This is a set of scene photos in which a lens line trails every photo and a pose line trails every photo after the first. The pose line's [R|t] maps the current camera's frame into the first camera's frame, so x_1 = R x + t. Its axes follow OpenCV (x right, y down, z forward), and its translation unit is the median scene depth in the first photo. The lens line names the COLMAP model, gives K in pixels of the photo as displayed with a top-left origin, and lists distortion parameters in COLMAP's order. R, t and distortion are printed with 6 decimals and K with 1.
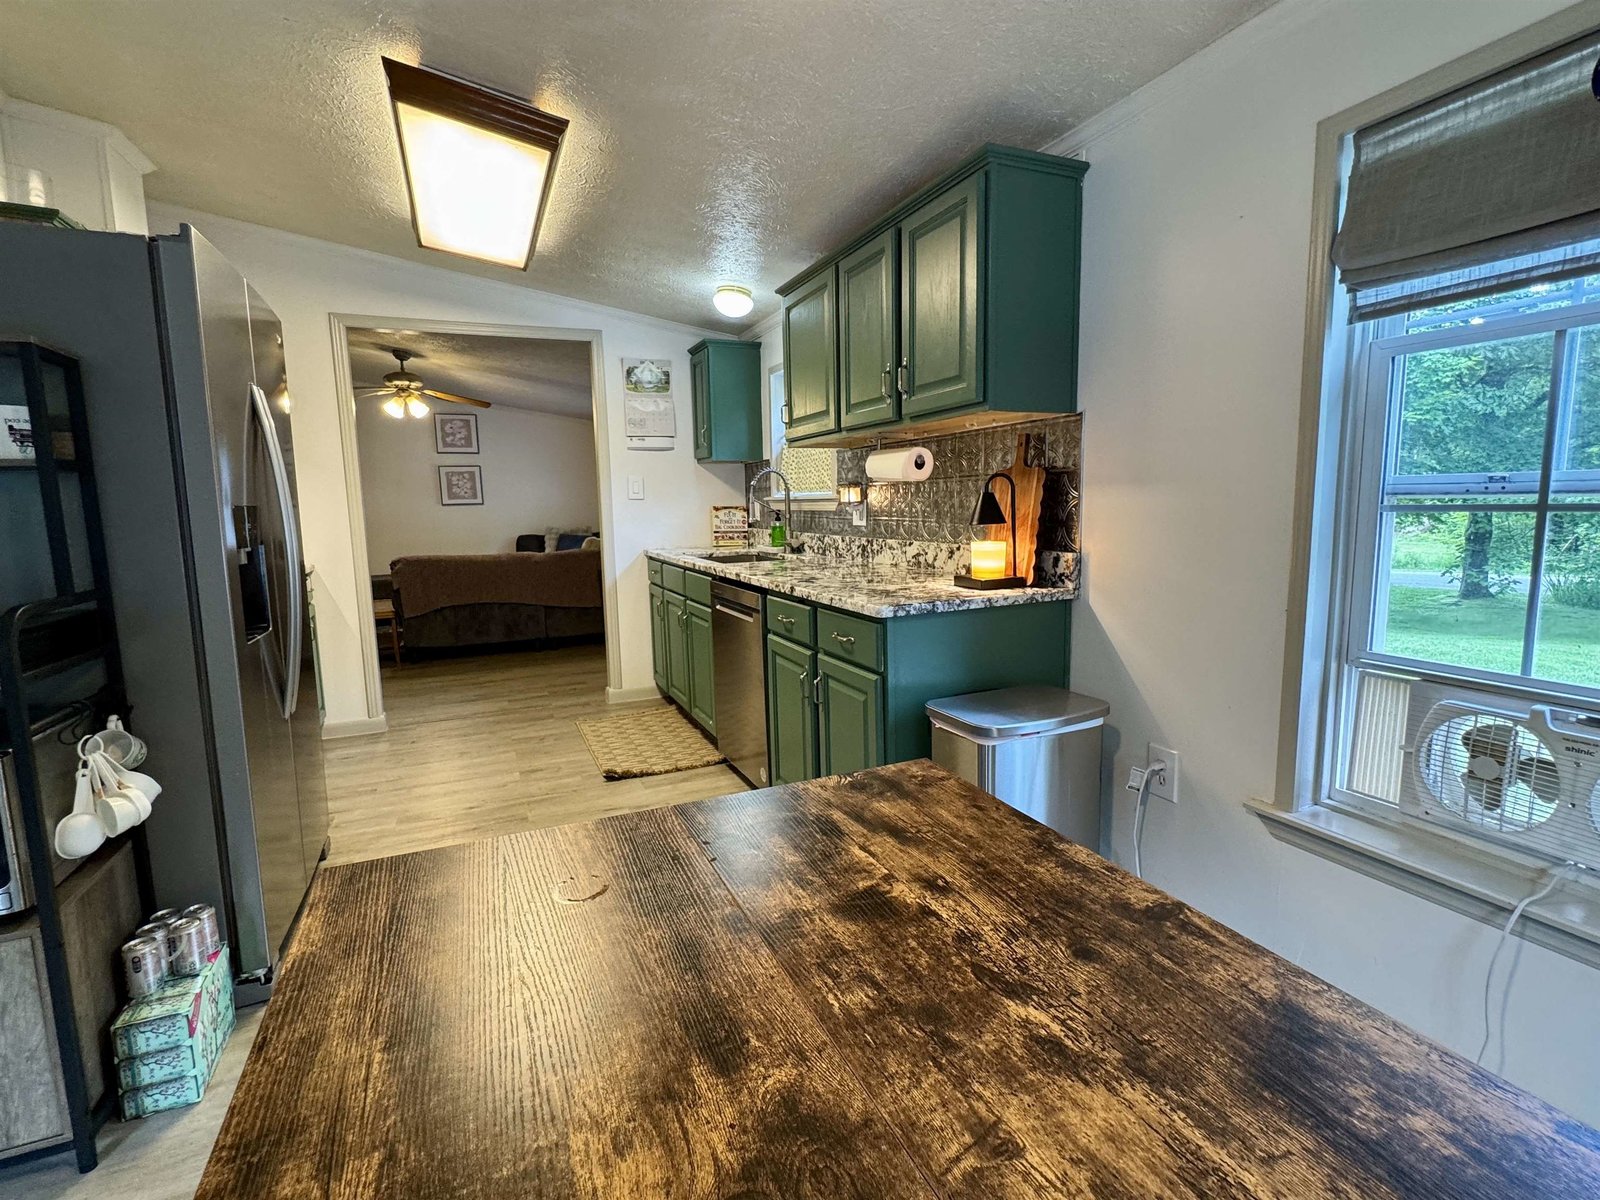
lens RADIAL K [[753.8, 0, 797.2], [0, 753.8, 605.3], [0, 0, 1]] dist [-0.001067, -0.000953]
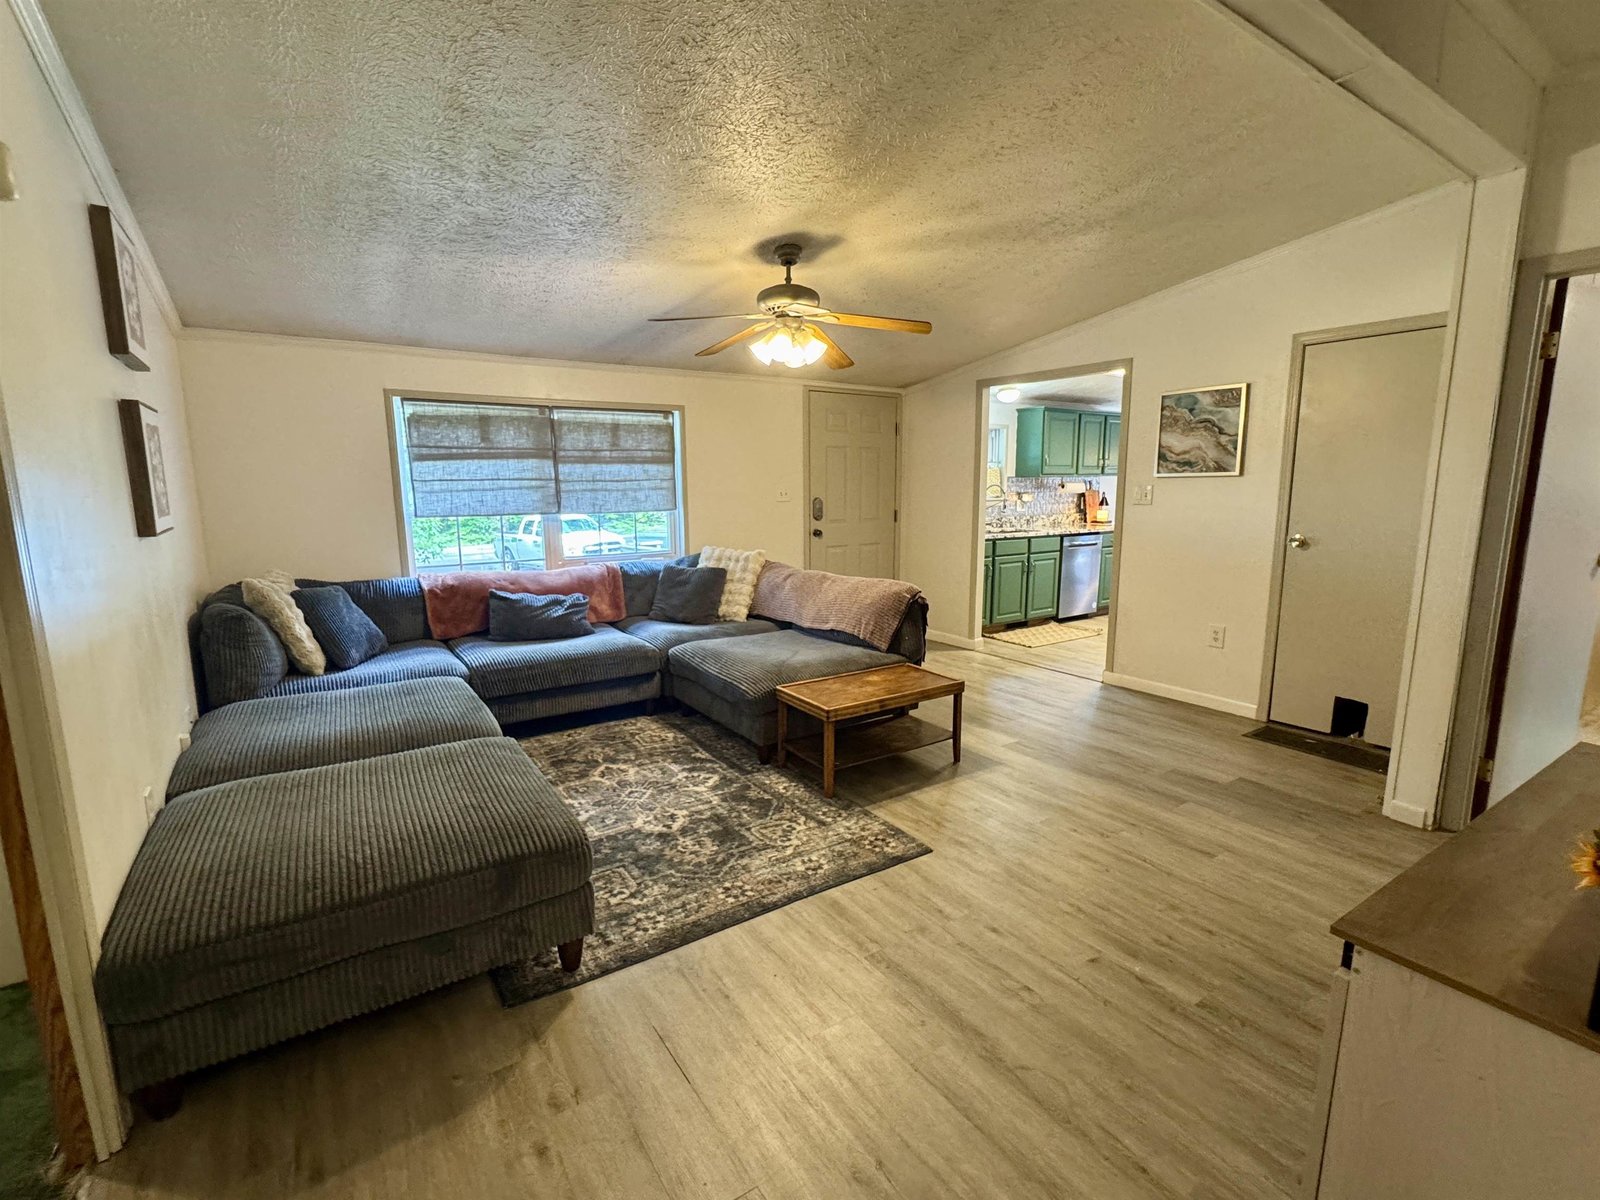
lens RADIAL K [[738.6, 0, 800.3], [0, 738.6, 605.3], [0, 0, 1]] dist [-0.002649, 0.000029]
pose [[-0.174023, -0.144855, 0.974029, -2.058341], [0.142632, 0.974983, 0.170480, -0.311009], [-0.974357, 0.168596, -0.149009, 2.074850]]
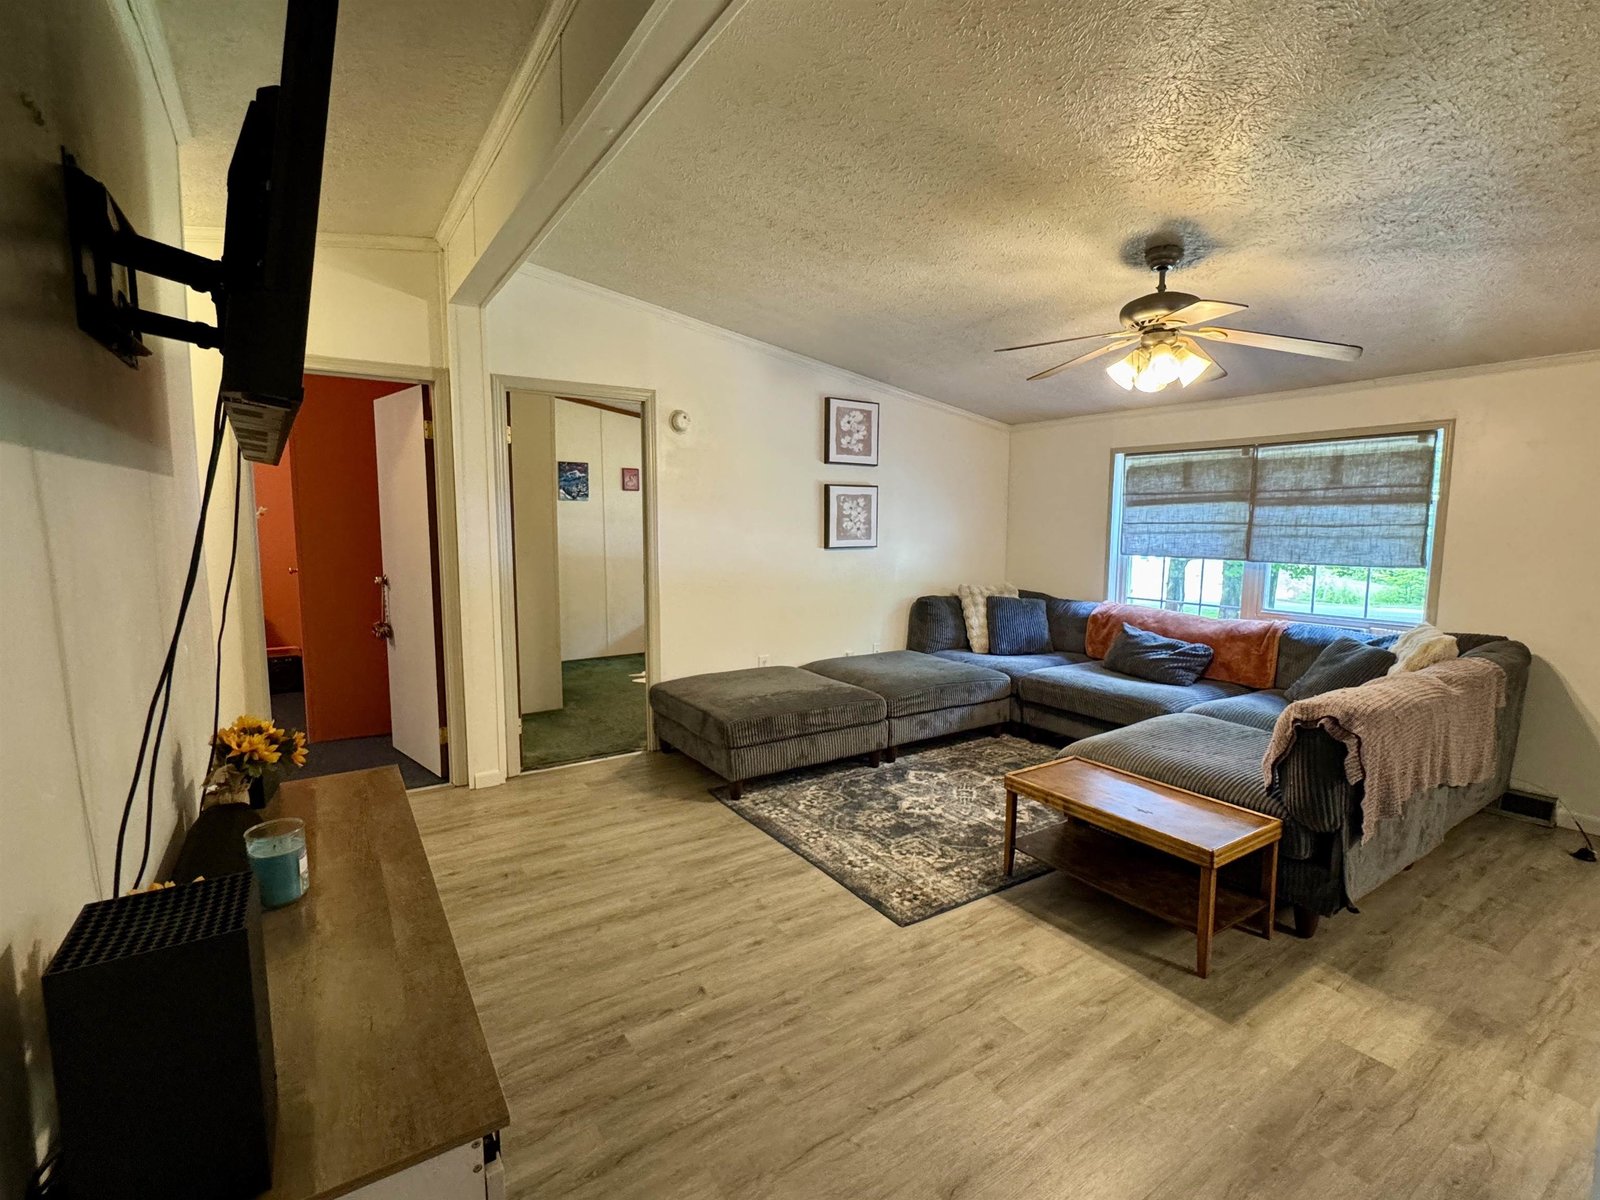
lens RADIAL K [[738.6, 0, 800.3], [0, 738.6, 605.3], [0, 0, 1]] dist [-0.002649, 0.000029]
pose [[0.984785, 0.003890, 0.173732, -1.540763], [0.000220, 0.999721, -0.023631, -0.190495], [-0.173775, 0.023310, 0.984509, 1.087445]]
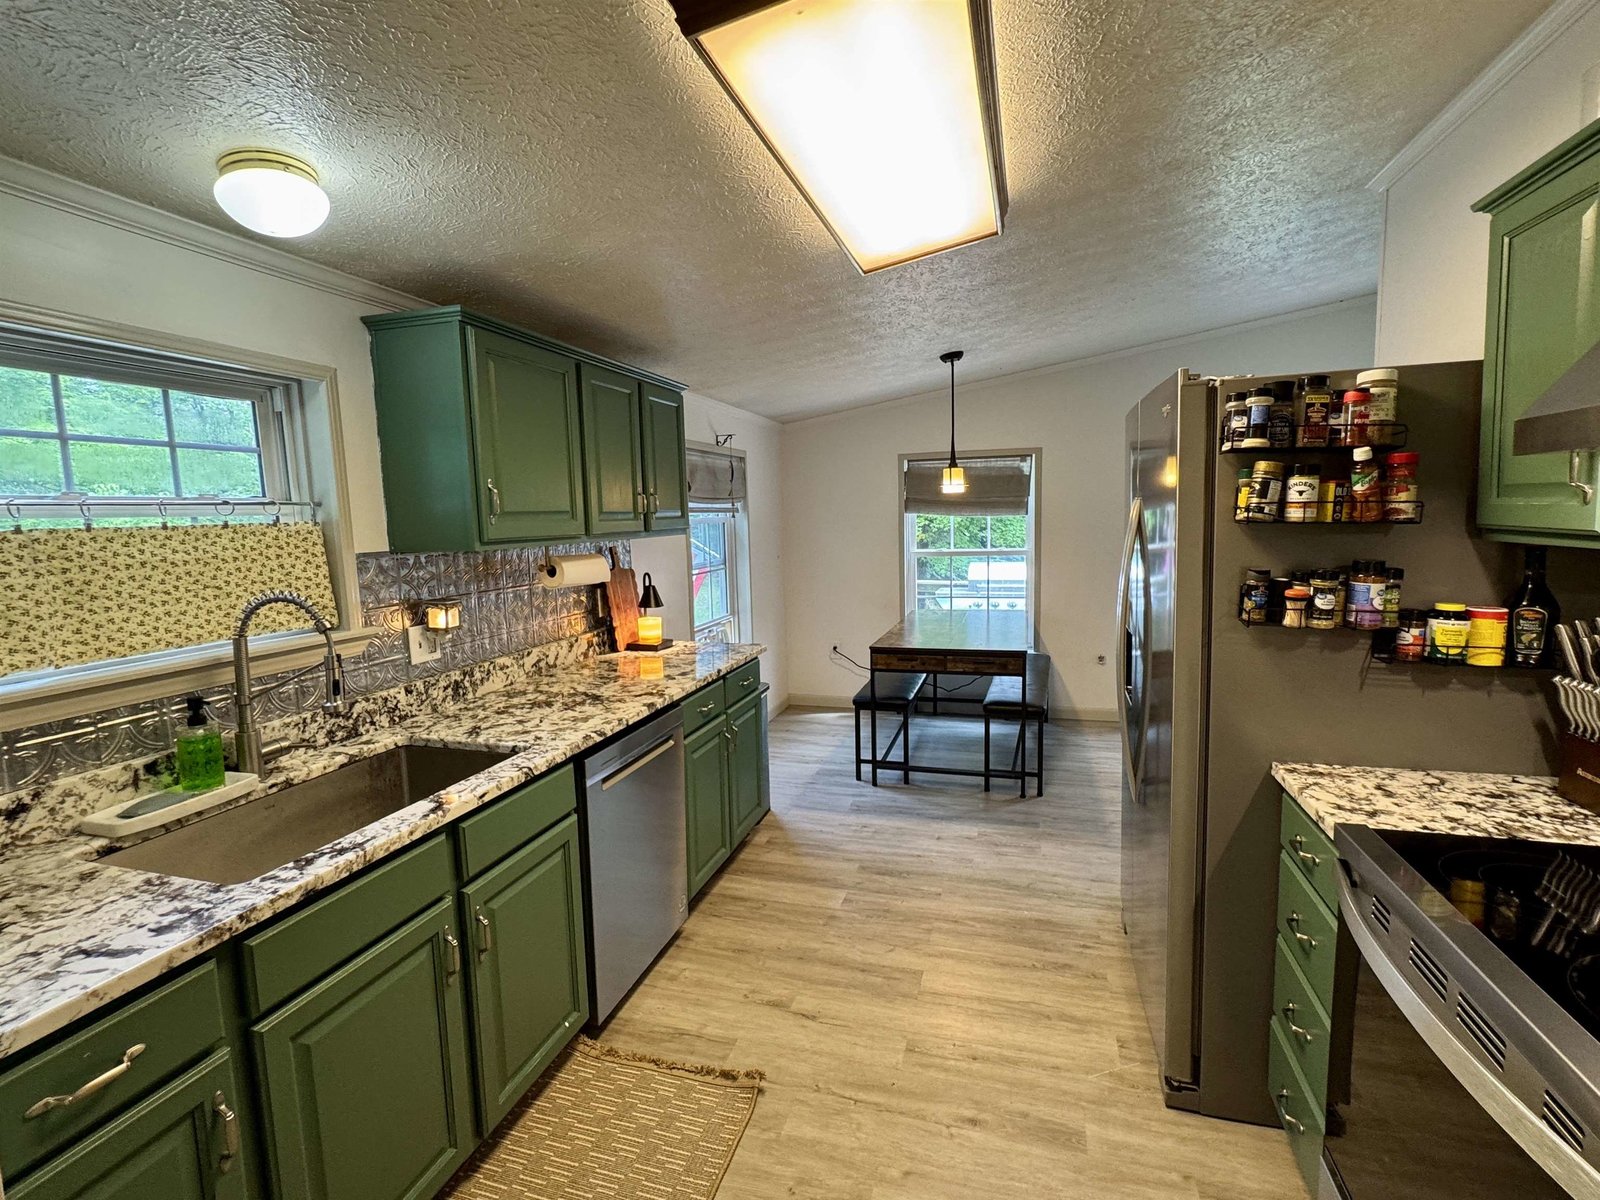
lens RADIAL K [[753.8, 0, 797.2], [0, 753.8, 605.3], [0, 0, 1]] dist [-0.001067, -0.000953]
pose [[-0.757194, -0.040863, 0.651911, -0.643765], [0.127762, 0.969498, 0.209165, -0.264187], [-0.640573, 0.241668, -0.728878, 1.306492]]
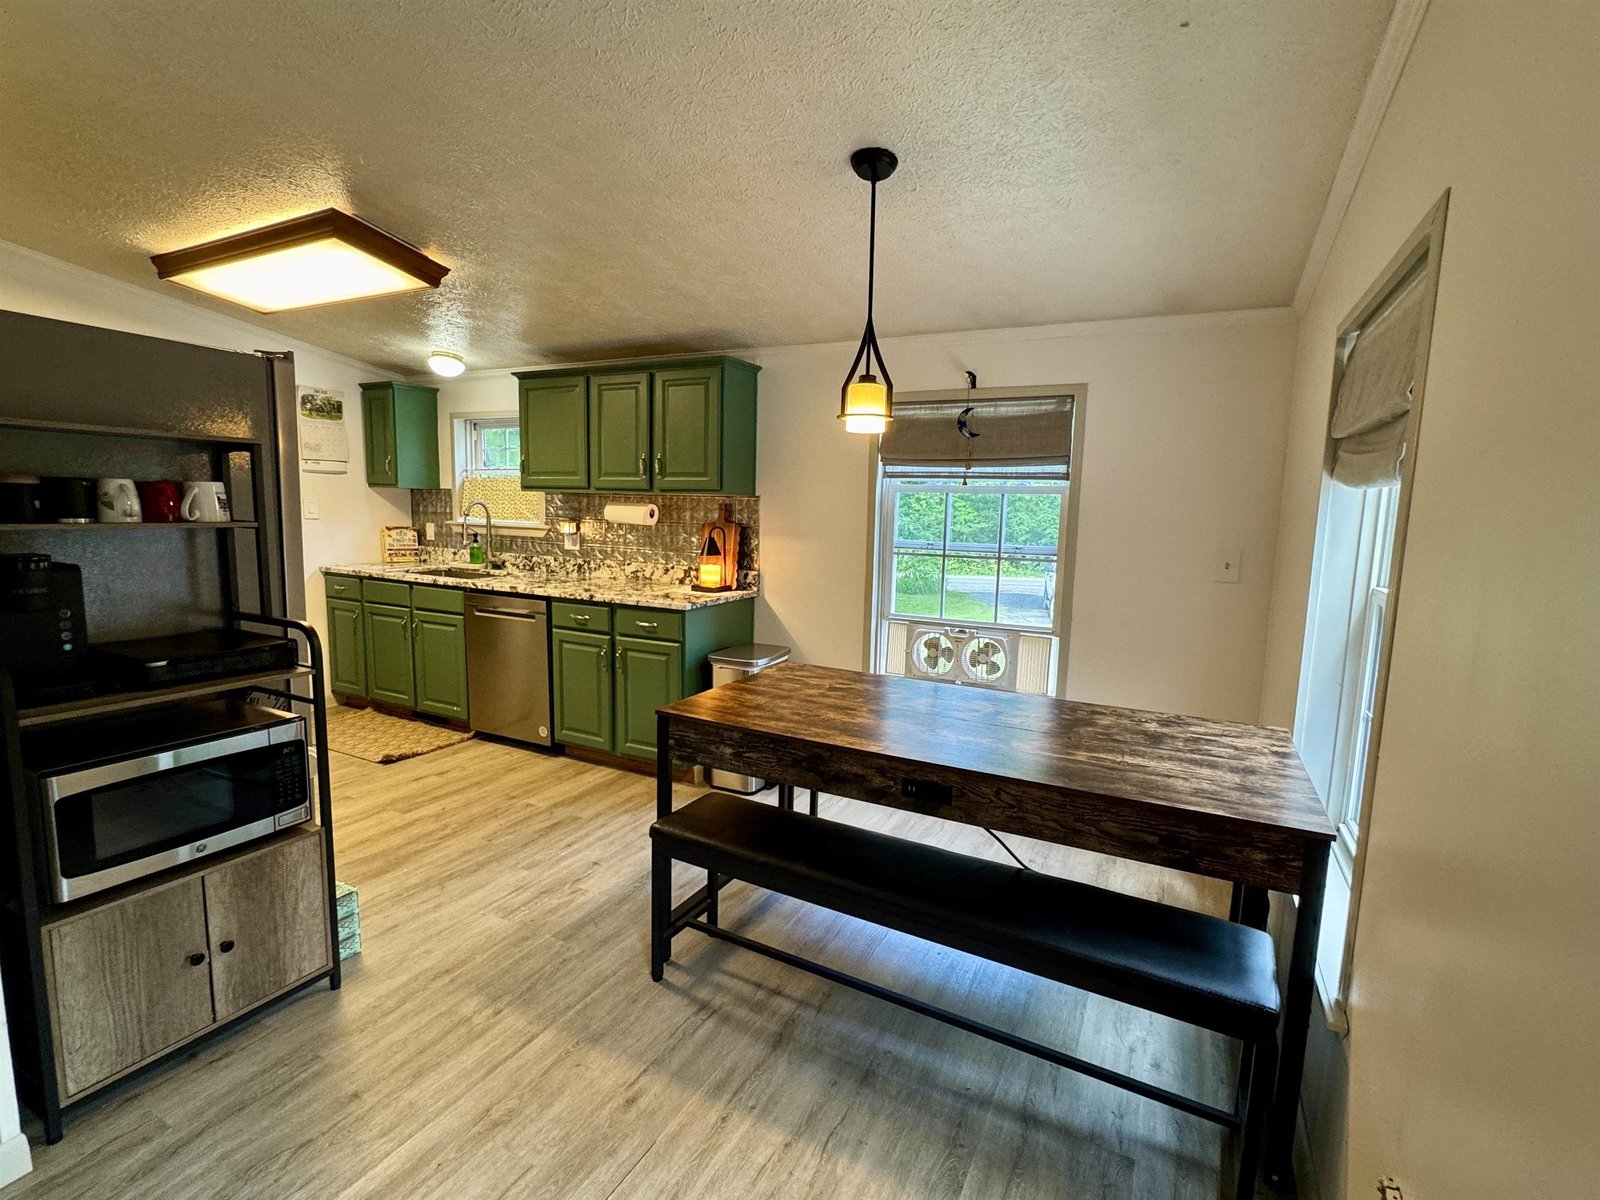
lens RADIAL K [[753.8, 0, 797.2], [0, 753.8, 605.3], [0, 0, 1]] dist [-0.001067, -0.000953]
pose [[0.778080, -0.041058, 0.626822, -0.473203], [0.044210, 0.998966, 0.010557, -0.000943], [-0.626608, 0.019498, 0.779091, -0.329806]]
